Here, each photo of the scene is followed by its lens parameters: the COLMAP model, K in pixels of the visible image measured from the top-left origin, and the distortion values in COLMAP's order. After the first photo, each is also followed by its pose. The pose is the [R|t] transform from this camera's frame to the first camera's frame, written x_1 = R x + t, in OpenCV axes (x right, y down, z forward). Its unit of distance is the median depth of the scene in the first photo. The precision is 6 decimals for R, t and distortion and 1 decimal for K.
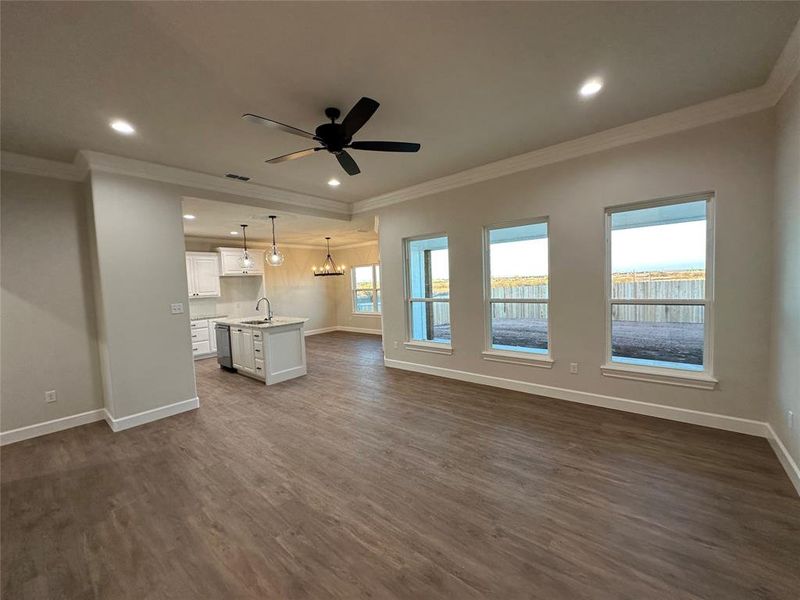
lens RADIAL K [[318.0, 0, 400.0], [0, 318.0, 300.0], [0, 0, 1]] dist [-0.003691, -0.000135]
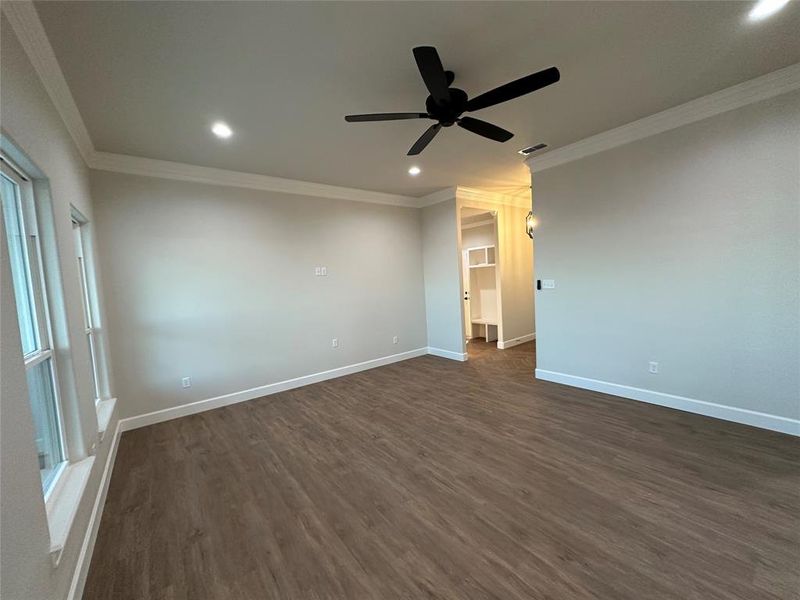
lens RADIAL K [[318.0, 0, 400.0], [0, 318.0, 300.0], [0, 0, 1]] dist [-0.003691, -0.000135]
pose [[-0.972348, 0.083871, 0.217957, -0.159130], [0.111578, 0.986716, 0.118074, -0.074144], [-0.205158, 0.139129, -0.968790, 1.348846]]
